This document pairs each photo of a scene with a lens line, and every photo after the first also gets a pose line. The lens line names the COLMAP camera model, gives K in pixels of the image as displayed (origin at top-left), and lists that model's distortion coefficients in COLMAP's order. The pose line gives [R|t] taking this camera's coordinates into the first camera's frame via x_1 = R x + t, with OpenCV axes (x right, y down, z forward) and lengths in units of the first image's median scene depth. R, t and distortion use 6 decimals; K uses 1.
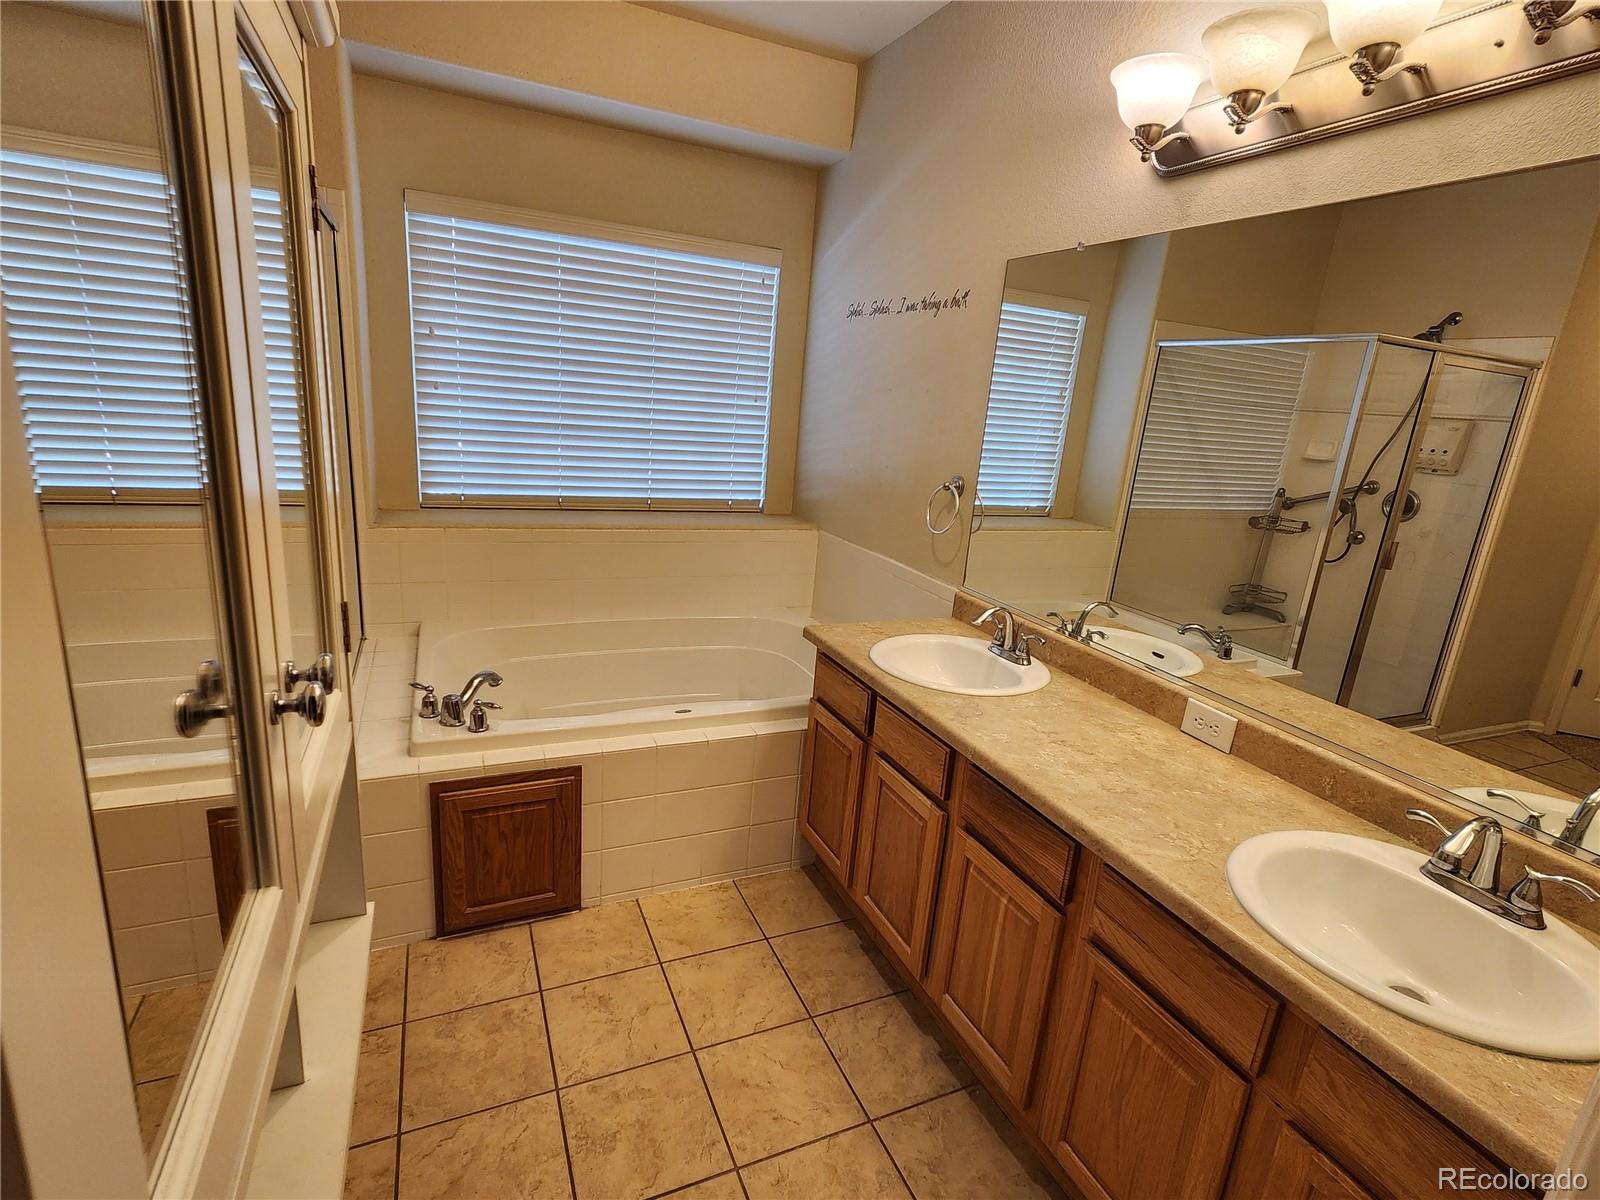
lens RADIAL K [[787.8, 0, 800.0], [0, 787.8, 600.0], [0, 0, 1]] dist [0.002673, -0.001664]
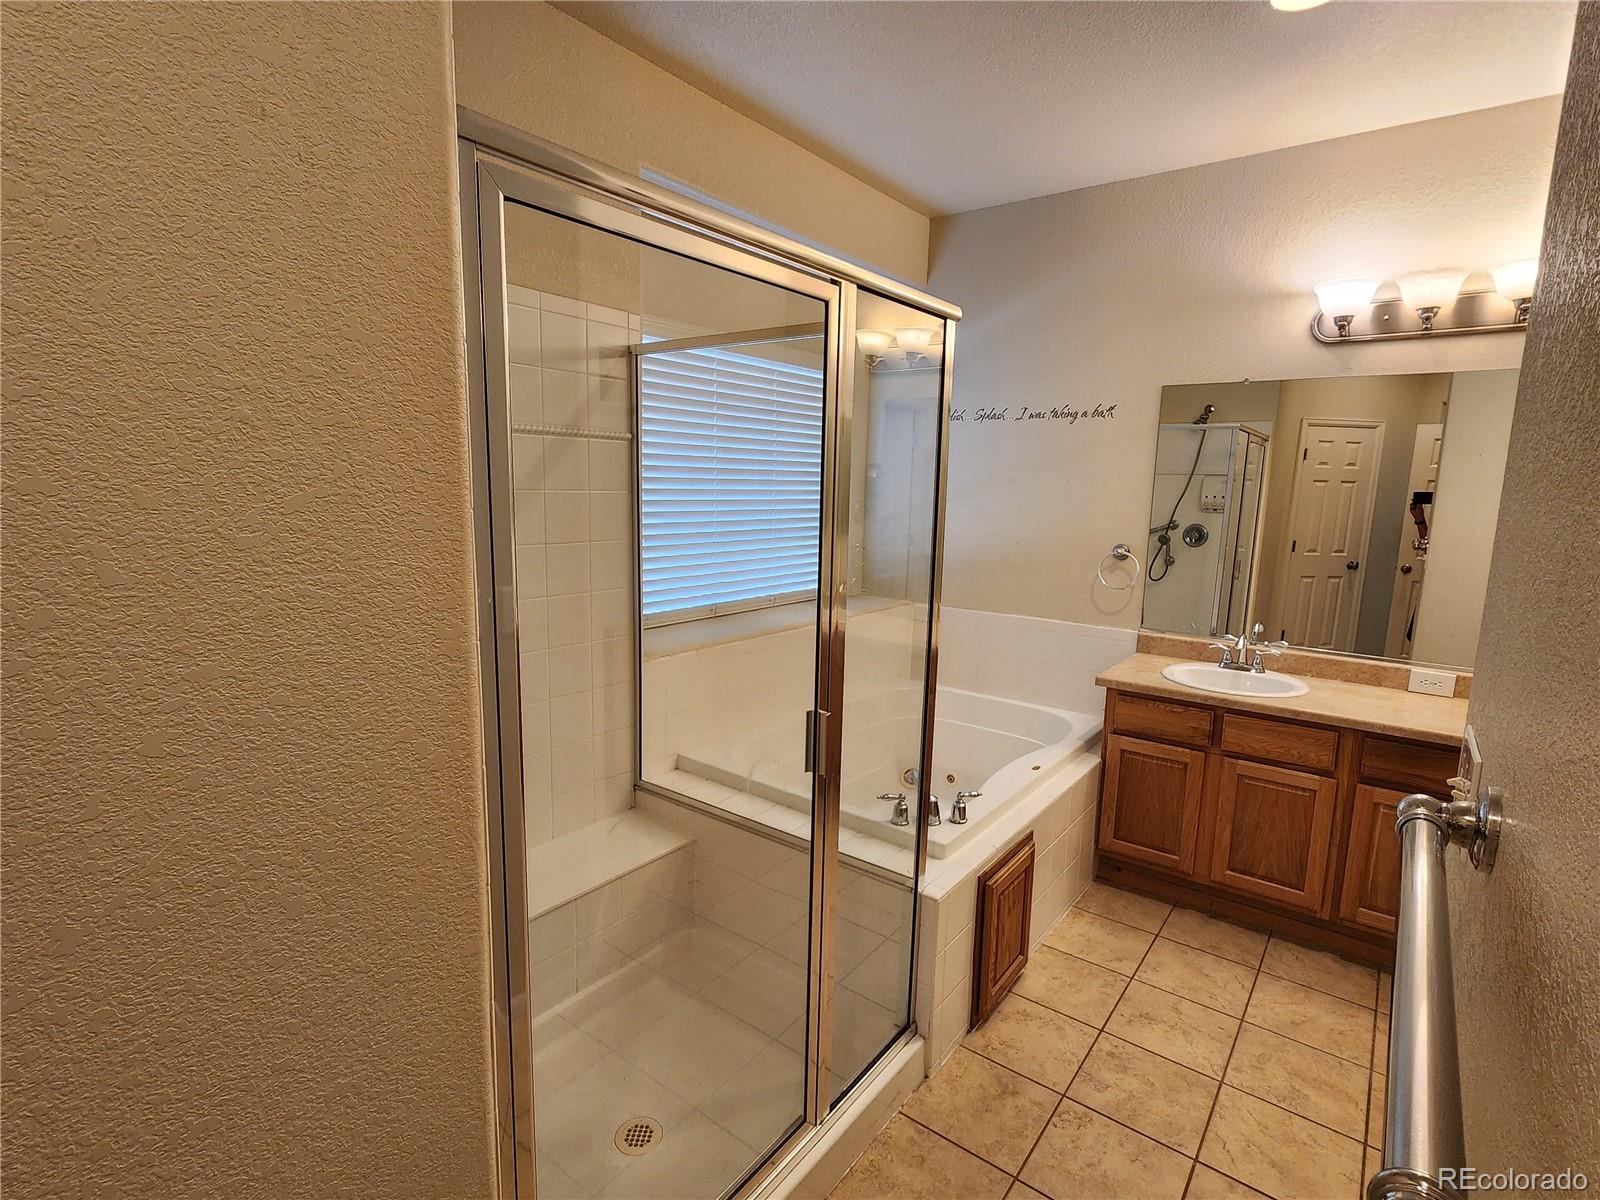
lens RADIAL K [[787.8, 0, 800.0], [0, 787.8, 600.0], [0, 0, 1]] dist [0.002673, -0.001664]
pose [[0.879584, -0.128333, 0.458108, -0.872928], [0.166178, 0.985154, -0.043089, -0.099289], [-0.445777, 0.114028, 0.887852, 0.097081]]
